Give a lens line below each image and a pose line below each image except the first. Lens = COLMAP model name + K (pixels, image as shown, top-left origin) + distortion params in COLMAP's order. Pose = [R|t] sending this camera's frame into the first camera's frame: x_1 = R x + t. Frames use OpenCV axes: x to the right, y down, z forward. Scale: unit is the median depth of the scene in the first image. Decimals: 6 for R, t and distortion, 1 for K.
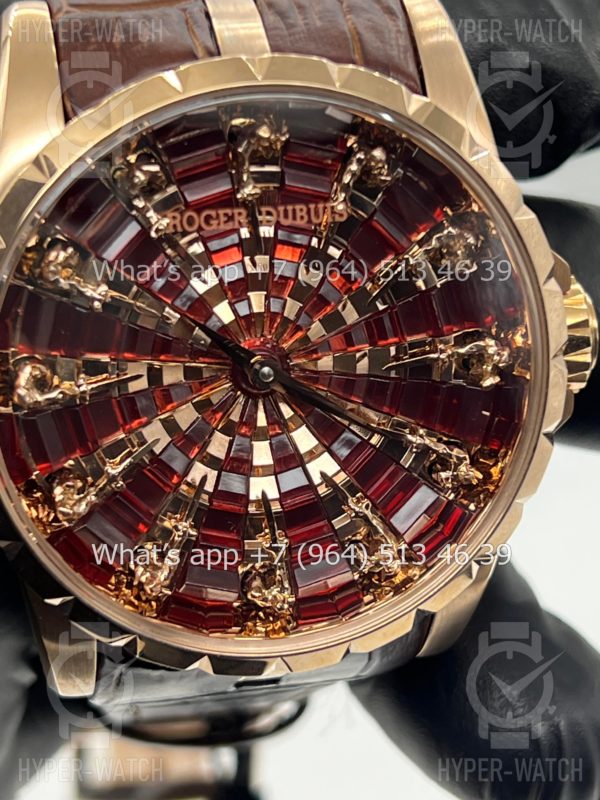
lens RADIAL K [[1853.1, 0, 302.8], [0, 1853.1, 403.7], [0, 0, 1]] dist [0.185194, 0.000000]
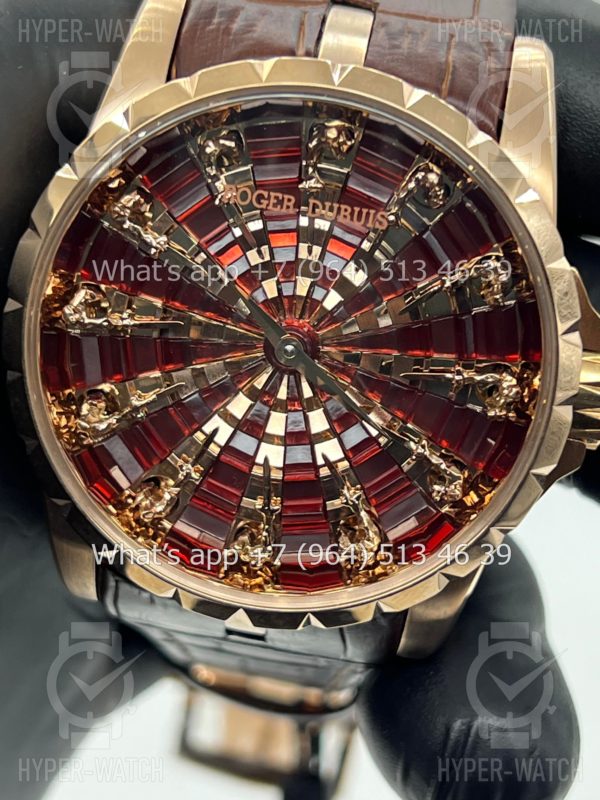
lens RADIAL K [[1853.1, 0, 302.9], [0, 1853.1, 402.1], [0, 0, 1]] dist [0.185194, 0.000000]
pose [[0.940432, 0.250738, -0.229605, 0.241731], [-0.255866, 0.966682, 0.007664, 0.002376], [0.223877, 0.051541, 0.973254, -0.055697]]
